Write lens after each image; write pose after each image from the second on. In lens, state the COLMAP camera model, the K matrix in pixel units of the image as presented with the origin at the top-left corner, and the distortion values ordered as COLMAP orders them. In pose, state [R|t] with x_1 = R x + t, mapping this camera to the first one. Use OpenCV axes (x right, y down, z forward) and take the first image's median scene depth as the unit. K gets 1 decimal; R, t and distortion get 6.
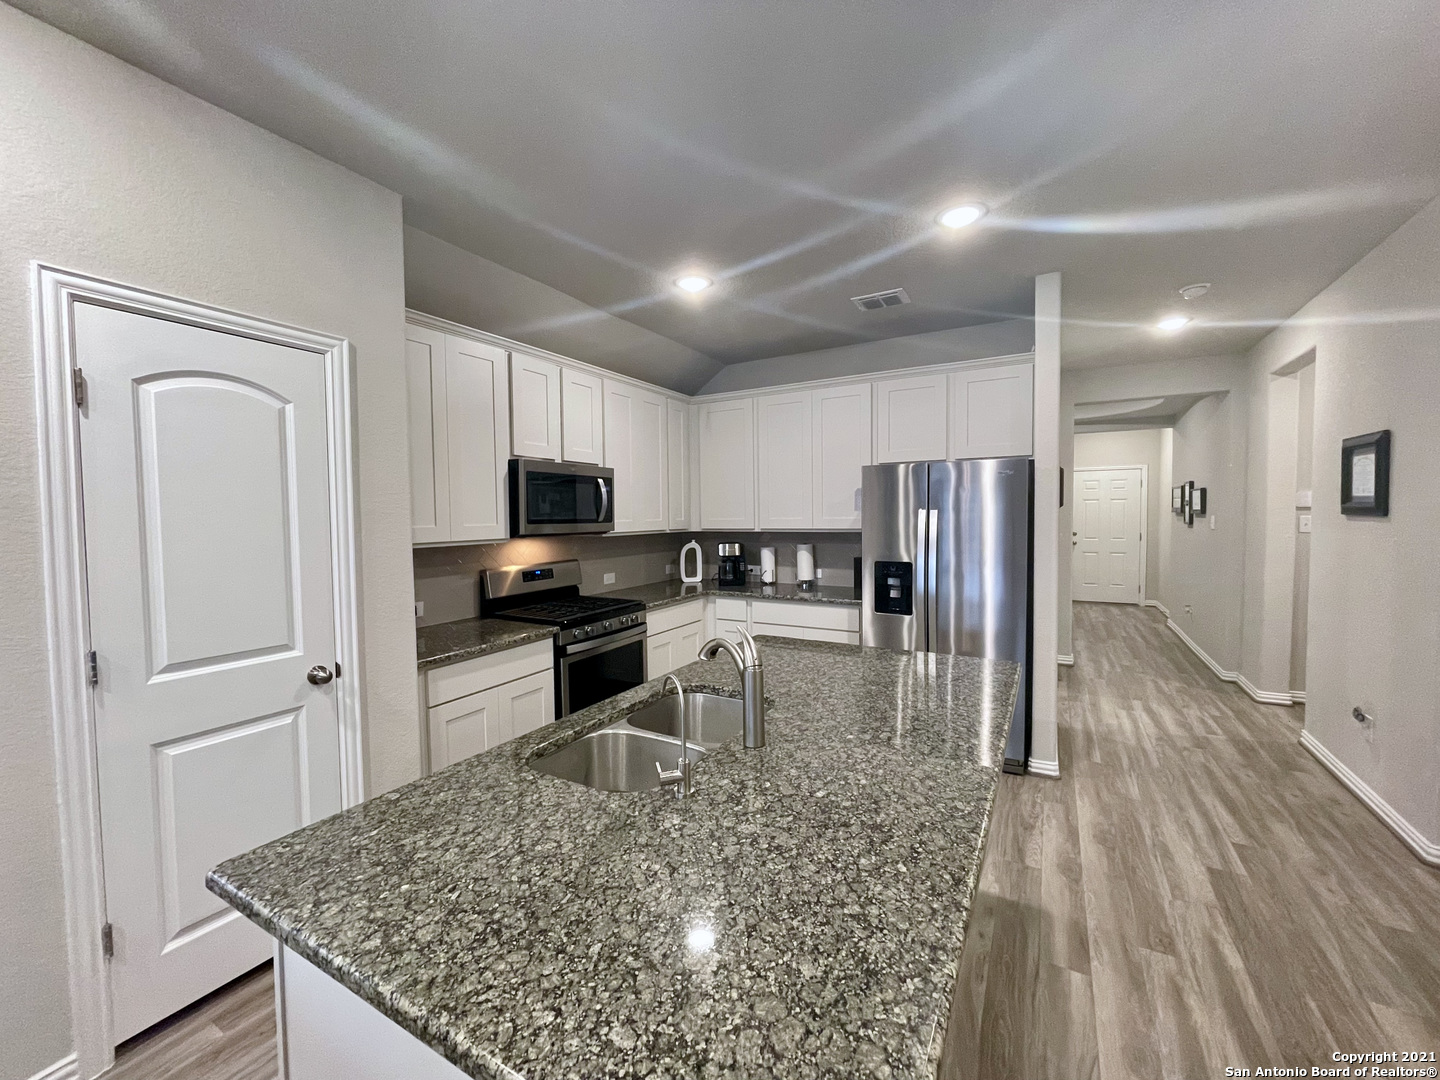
lens RADIAL K [[586.6, 0, 721.8], [0, 586.6, 534.4], [0, 0, 1]] dist [-0.000286, 0.000245]
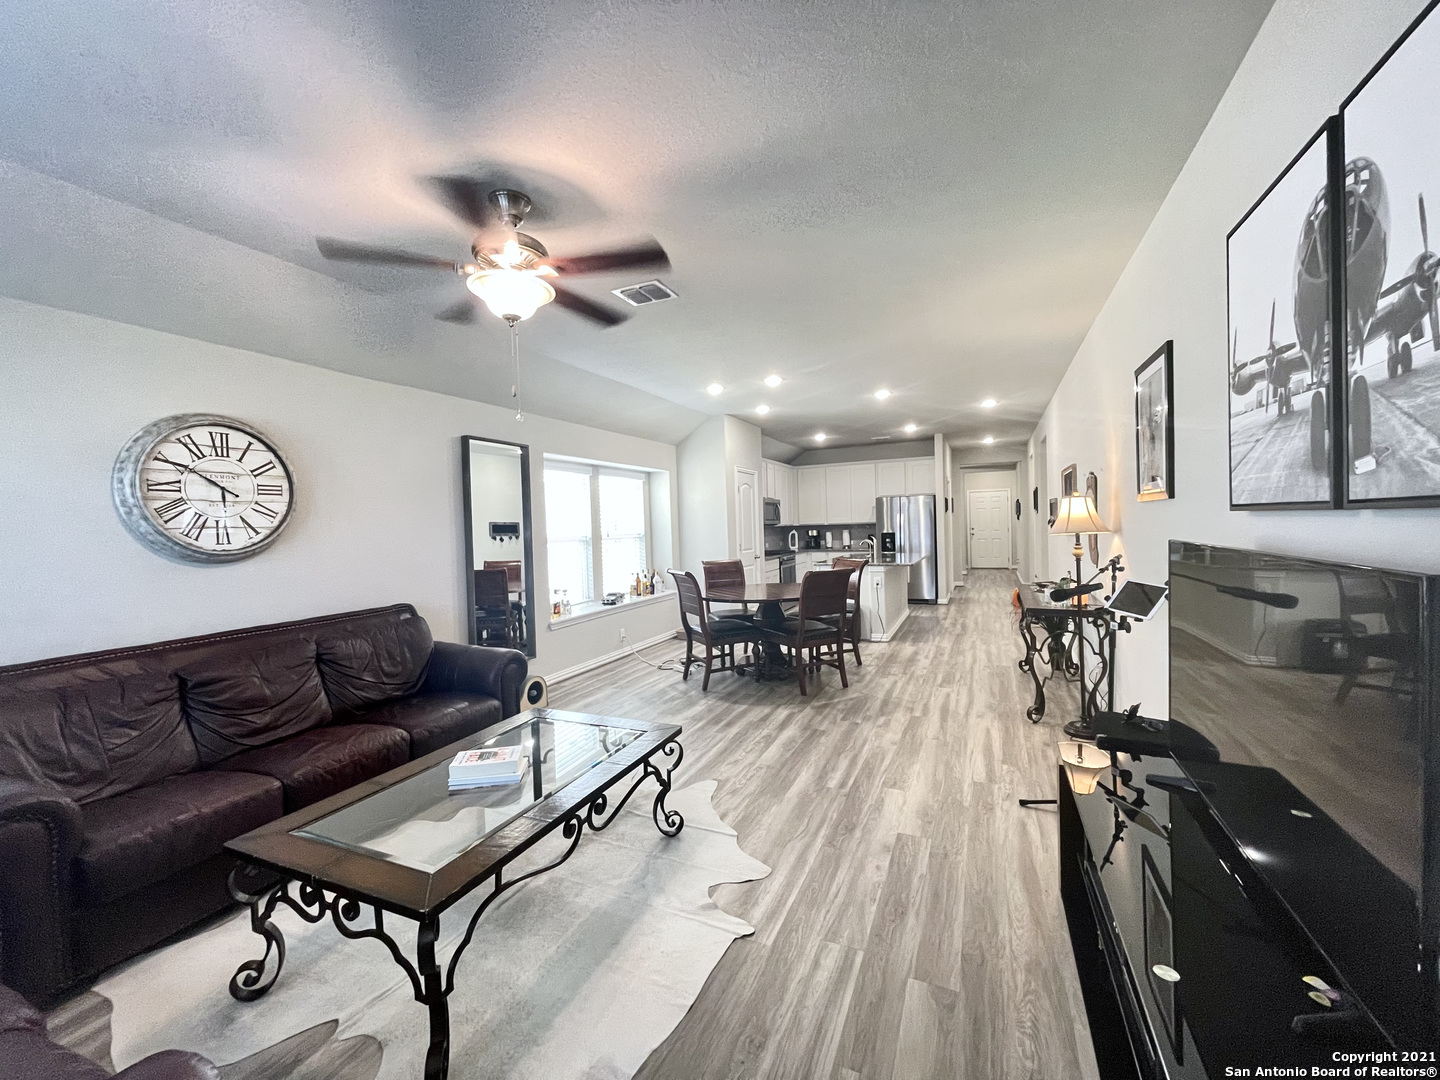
lens RADIAL K [[586.6, 0, 711.9], [0, 586.6, 533.8], [0, 0, 1]] dist [-0.000286, 0.000245]
pose [[0.997415, -0.017473, 0.069706, -0.660865], [0.019076, 0.999567, -0.022400, 0.089745], [-0.069285, 0.023672, 0.997316, -1.539133]]
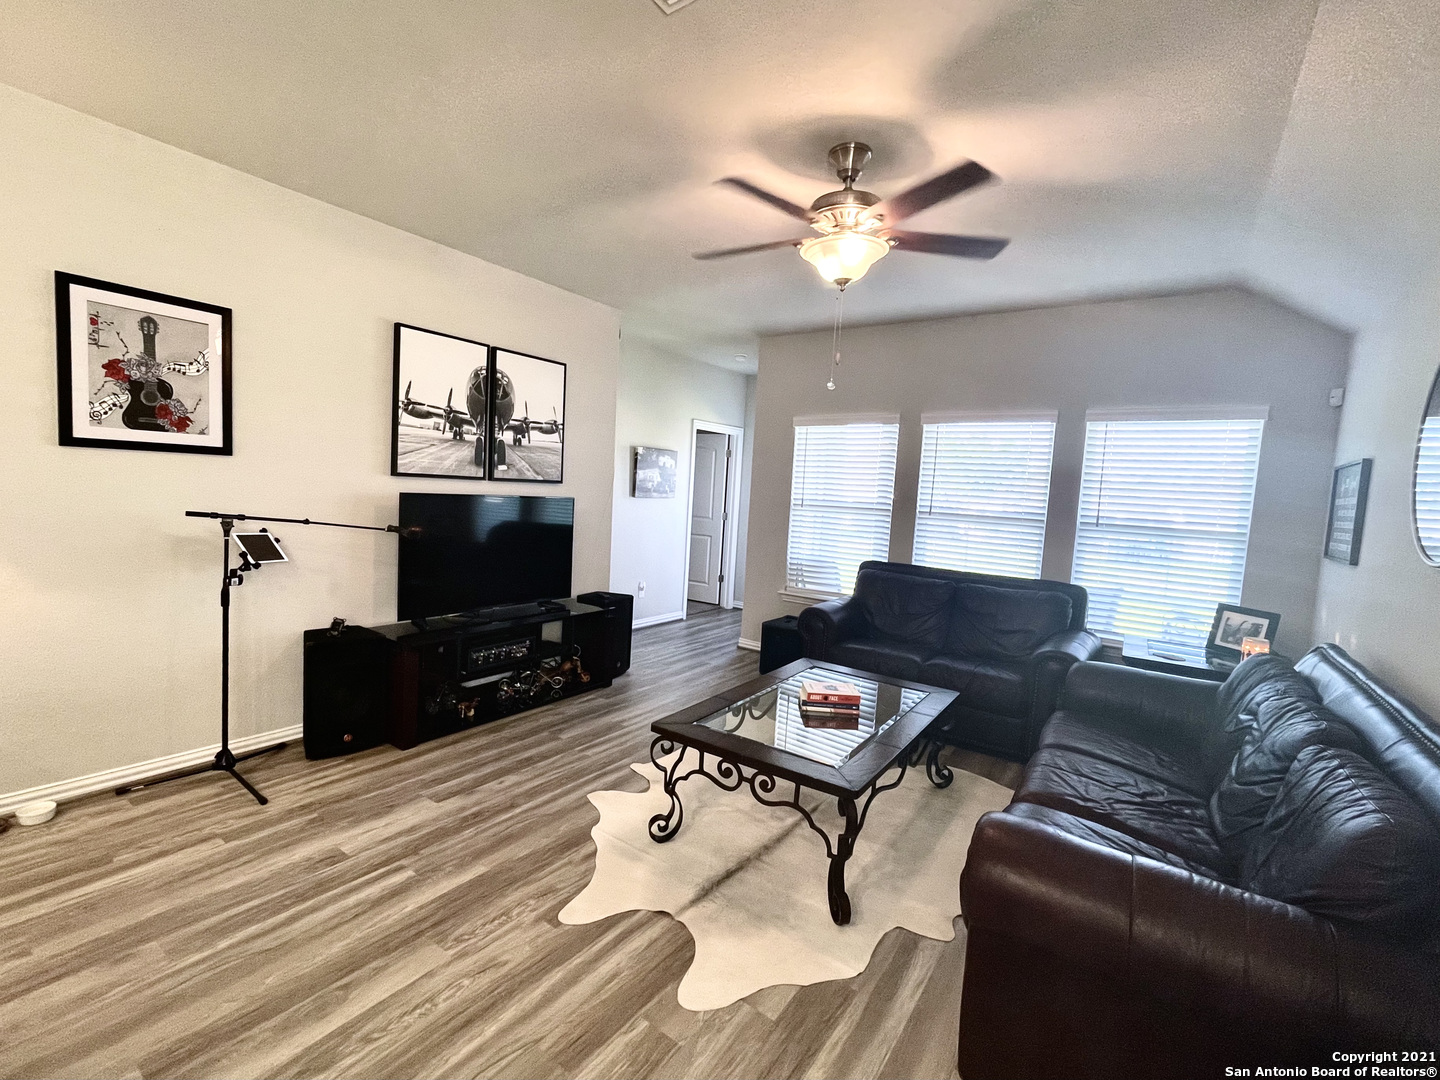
lens RADIAL K [[633.9, 0, 719.3], [0, 633.9, 537.5], [0, 0, 1]] dist [-0.002120, -0.000415]
pose [[-0.994289, -0.048583, 0.095023, -0.776482], [-0.037501, 0.992644, 0.115119, 0.032598], [-0.099917, 0.110899, -0.988796, -0.192781]]
